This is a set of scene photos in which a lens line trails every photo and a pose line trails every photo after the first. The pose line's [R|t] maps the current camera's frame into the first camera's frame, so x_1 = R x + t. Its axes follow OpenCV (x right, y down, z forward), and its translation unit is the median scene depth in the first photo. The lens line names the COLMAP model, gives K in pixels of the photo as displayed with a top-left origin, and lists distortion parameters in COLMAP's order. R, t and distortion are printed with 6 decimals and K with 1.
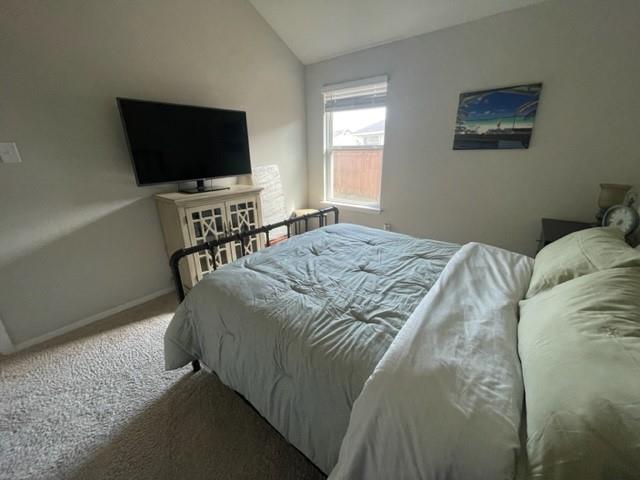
lens RADIAL K [[259.5, 0, 318.7], [0, 259.5, 237.5], [0, 0, 1]] dist [0.000805, 0.000124]
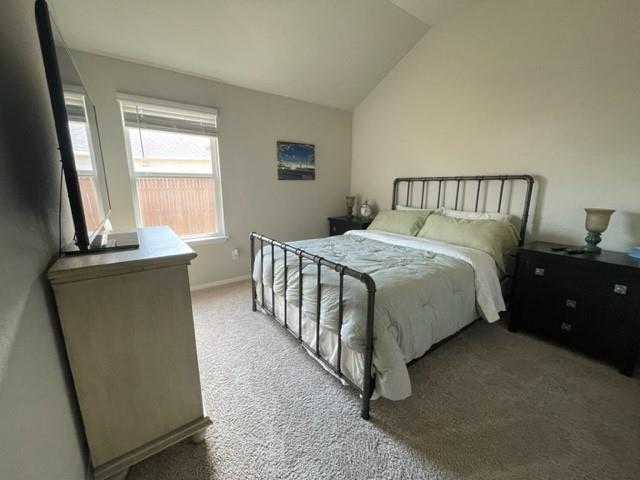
lens RADIAL K [[259.5, 0, 323.8], [0, 259.5, 238.8], [0, 0, 1]] dist [0.000805, 0.000124]
pose [[0.263343, -0.183963, 0.947000, -0.837483], [0.305067, 0.947154, 0.099159, -0.119108], [-0.915196, 0.262786, 0.305548, 0.494415]]
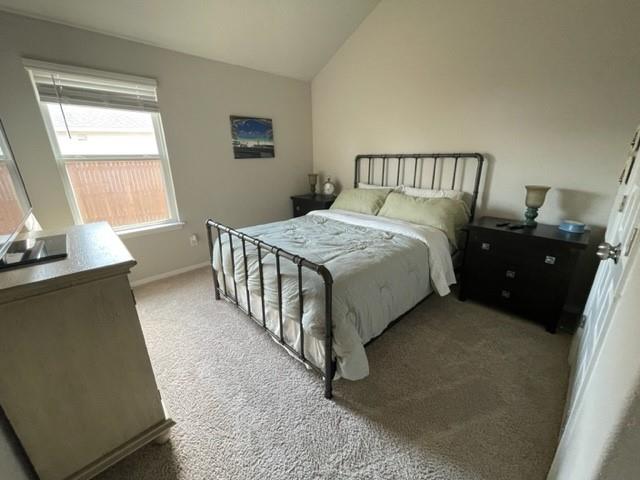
lens RADIAL K [[259.5, 0, 323.1], [0, 259.5, 238.0], [0, 0, 1]] dist [0.000805, 0.000124]
pose [[0.142357, -0.292160, 0.945715, -0.812270], [0.330088, 0.914765, 0.232911, -0.149448], [-0.933154, 0.279013, 0.226662, 0.457650]]
